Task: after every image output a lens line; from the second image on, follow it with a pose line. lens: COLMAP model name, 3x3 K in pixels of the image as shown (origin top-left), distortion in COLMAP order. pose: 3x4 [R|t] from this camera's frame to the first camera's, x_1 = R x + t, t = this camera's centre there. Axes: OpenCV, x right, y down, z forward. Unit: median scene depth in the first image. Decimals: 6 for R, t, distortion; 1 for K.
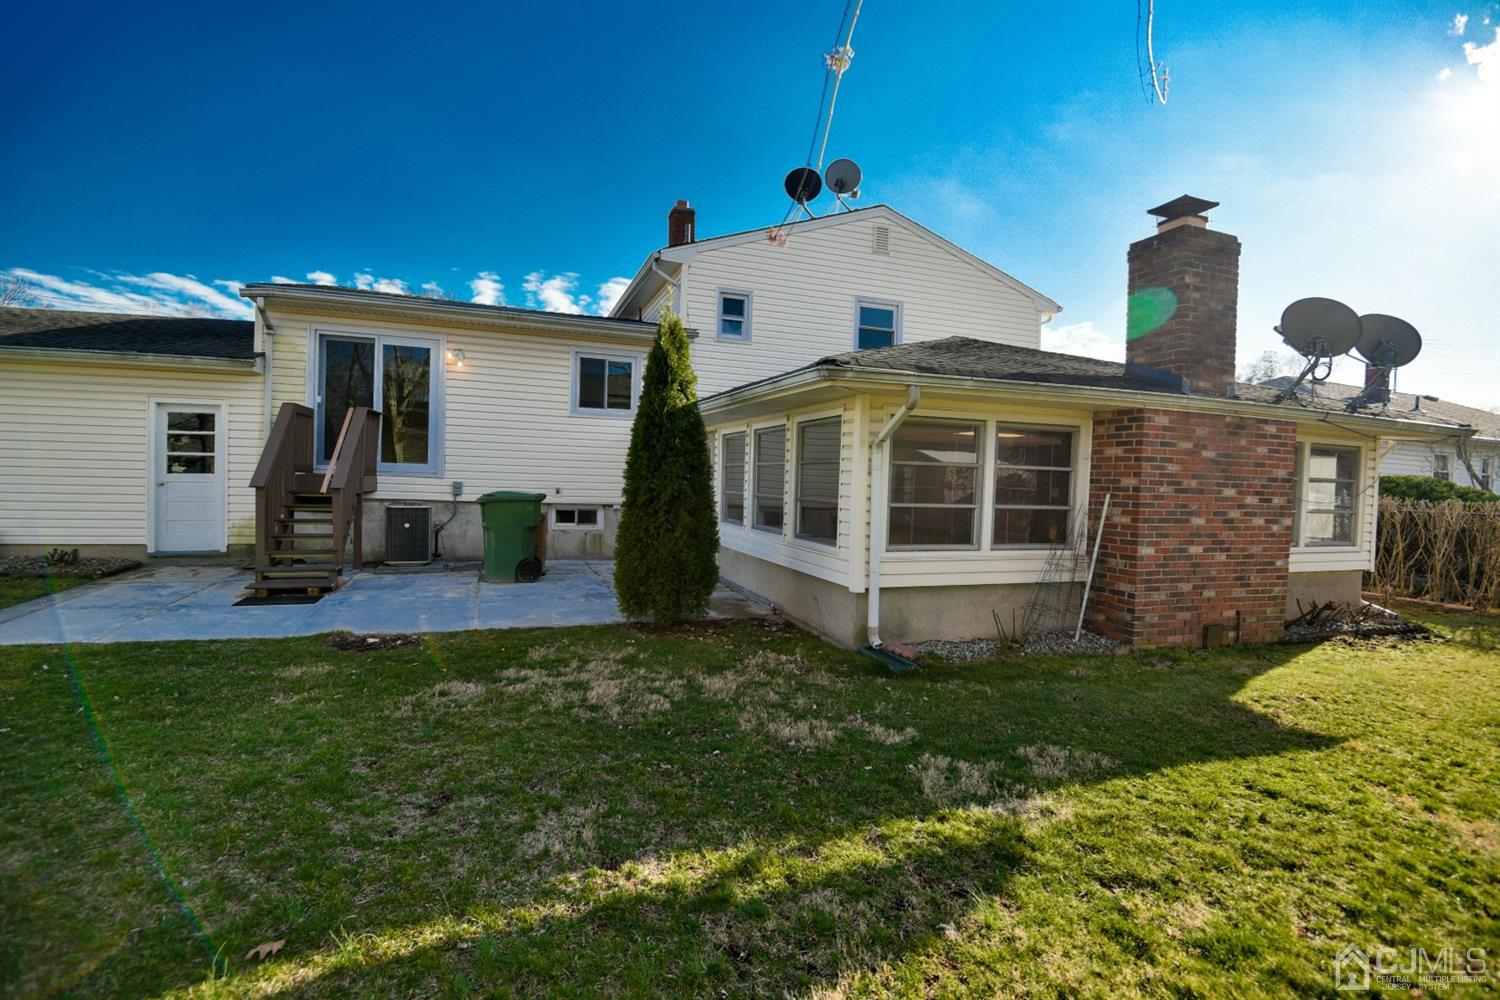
lens RADIAL K [[702.0, 0, 742.1], [0, 702.0, 493.2], [0, 0, 1]] dist [-0.016968, -0.015536]
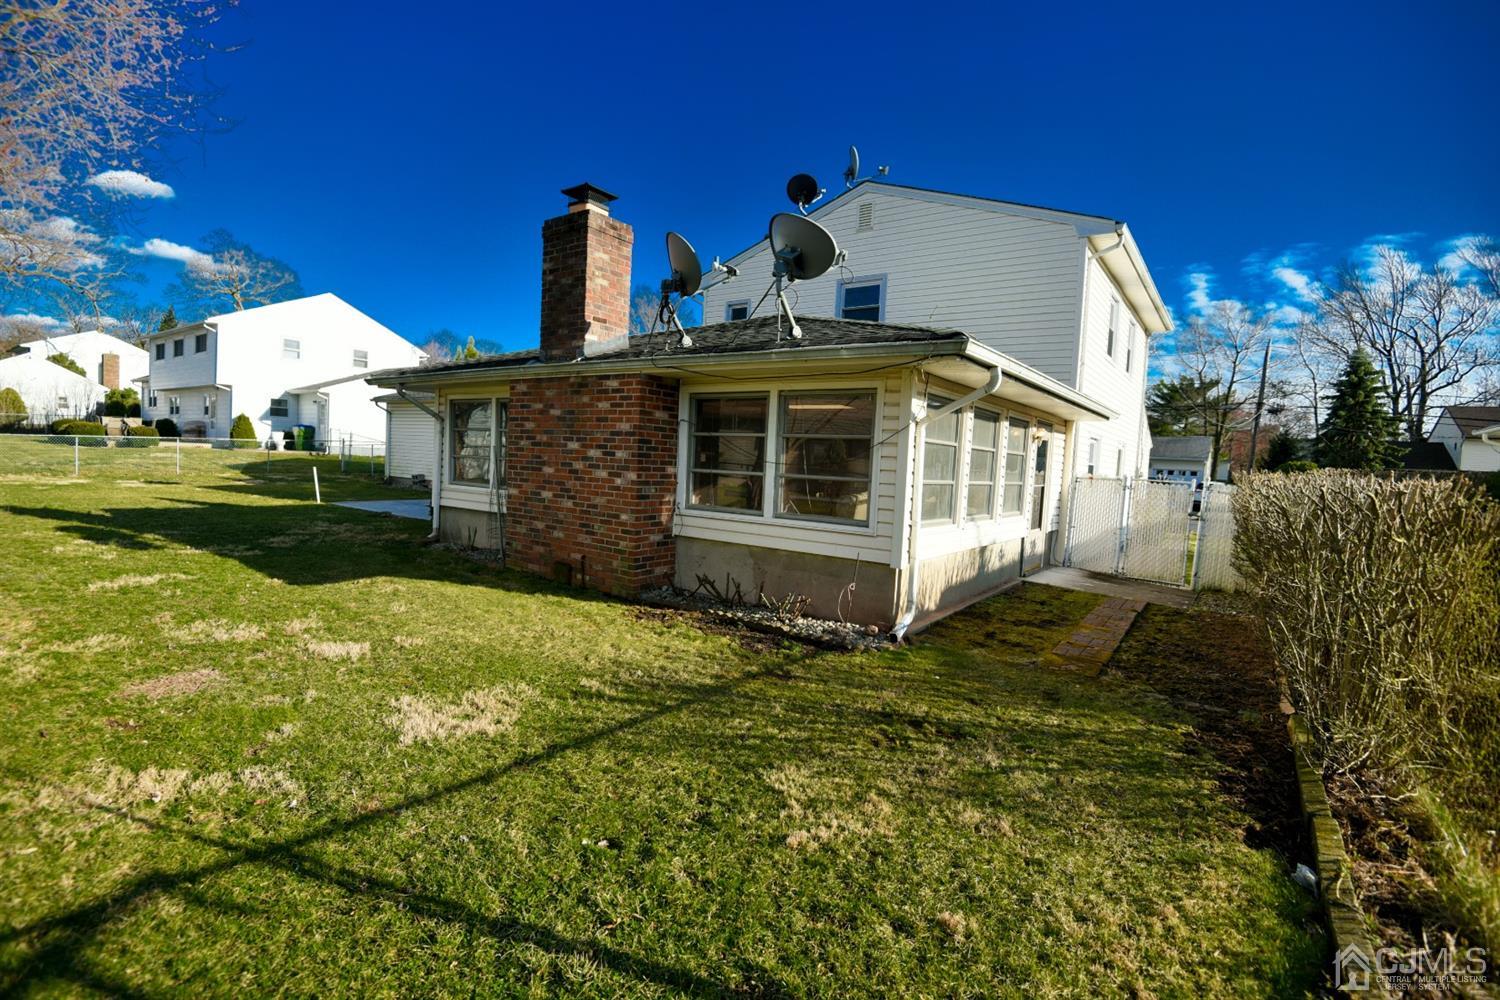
lens RADIAL K [[702.0, 0, 749.0], [0, 702.0, 504.0], [0, 0, 1]] dist [-0.016968, -0.015536]
pose [[0.563470, 0.048161, -0.824731, 1.787182], [-0.050051, 0.998456, 0.024109, 0.050857], [0.824619, 0.027694, 0.565011, 0.600754]]
